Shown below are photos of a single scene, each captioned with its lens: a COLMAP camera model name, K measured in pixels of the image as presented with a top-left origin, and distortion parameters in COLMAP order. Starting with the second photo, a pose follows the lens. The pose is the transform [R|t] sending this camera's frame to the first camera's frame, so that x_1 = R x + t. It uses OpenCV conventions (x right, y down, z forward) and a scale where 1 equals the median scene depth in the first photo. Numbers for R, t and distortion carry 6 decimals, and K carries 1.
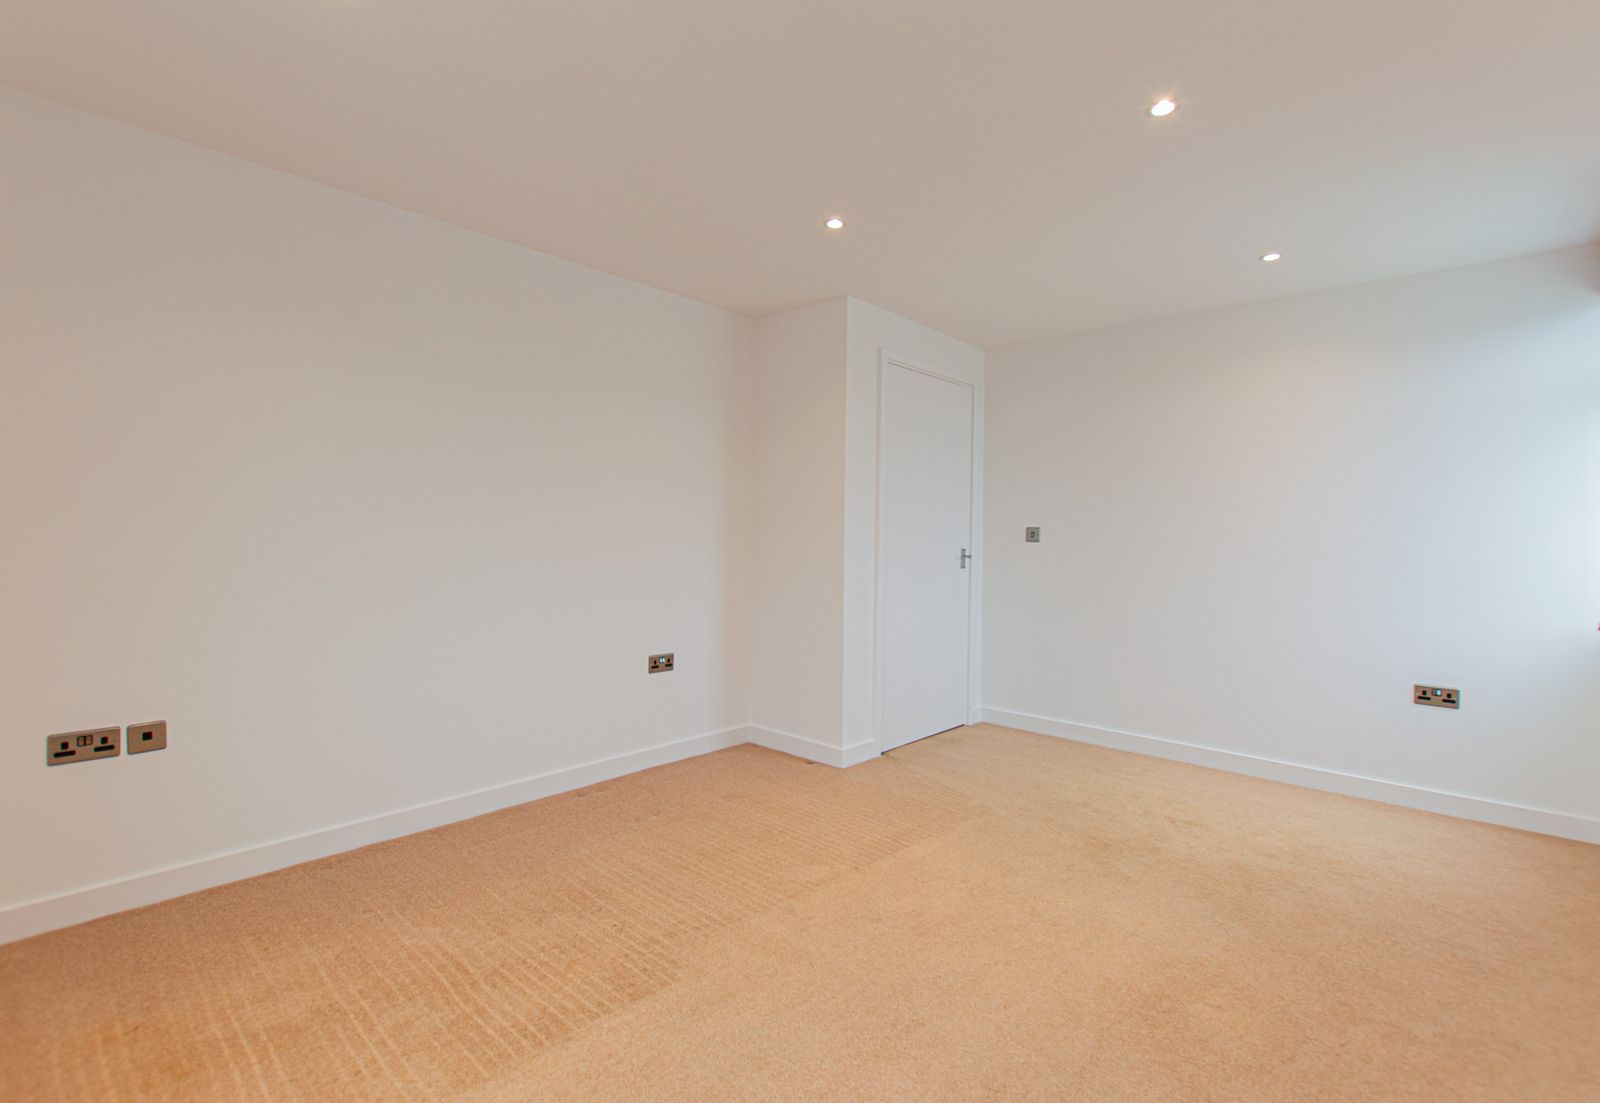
lens RADIAL K [[736.1, 0, 812.1], [0, 736.1, 547.9], [0, 0, 1]] dist [0.003788, -0.002739]
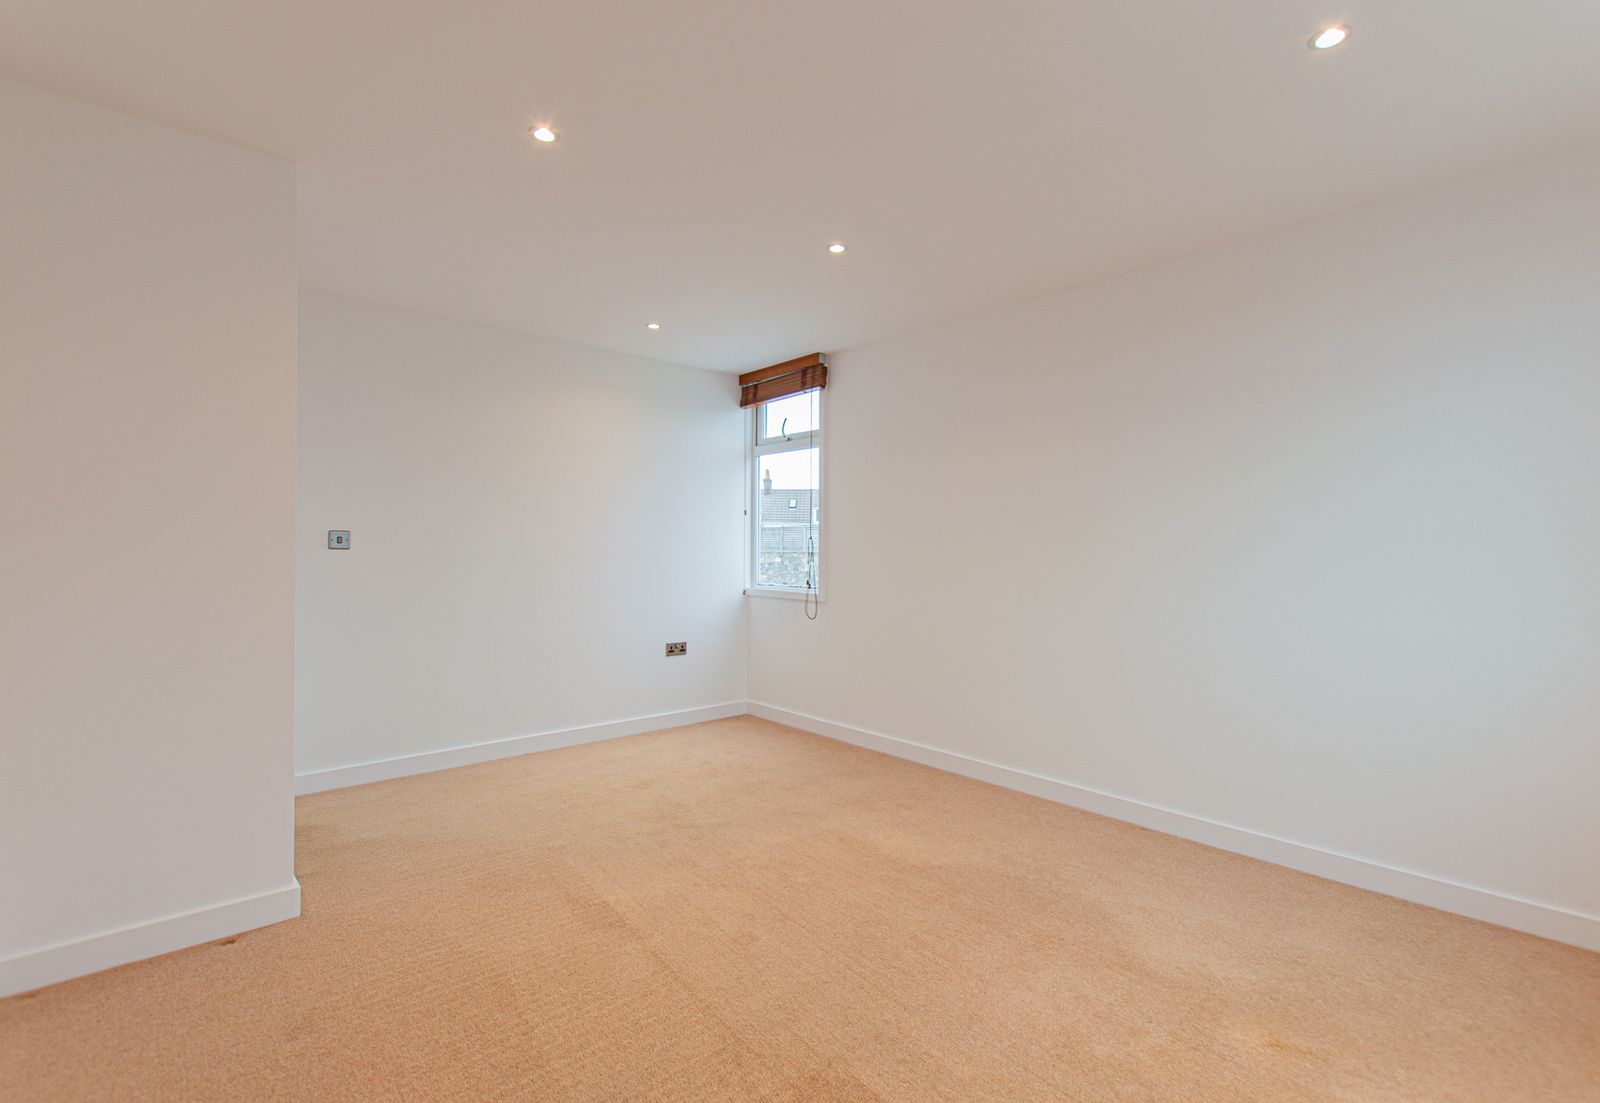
lens RADIAL K [[736.1, 0, 803.2], [0, 736.1, 544.9], [0, 0, 1]] dist [0.003788, -0.002739]
pose [[0.106616, -0.005139, 0.994287, -0.610445], [0.015901, 0.999868, 0.003463, -0.011075], [-0.994173, 0.015441, 0.106683, 0.580796]]
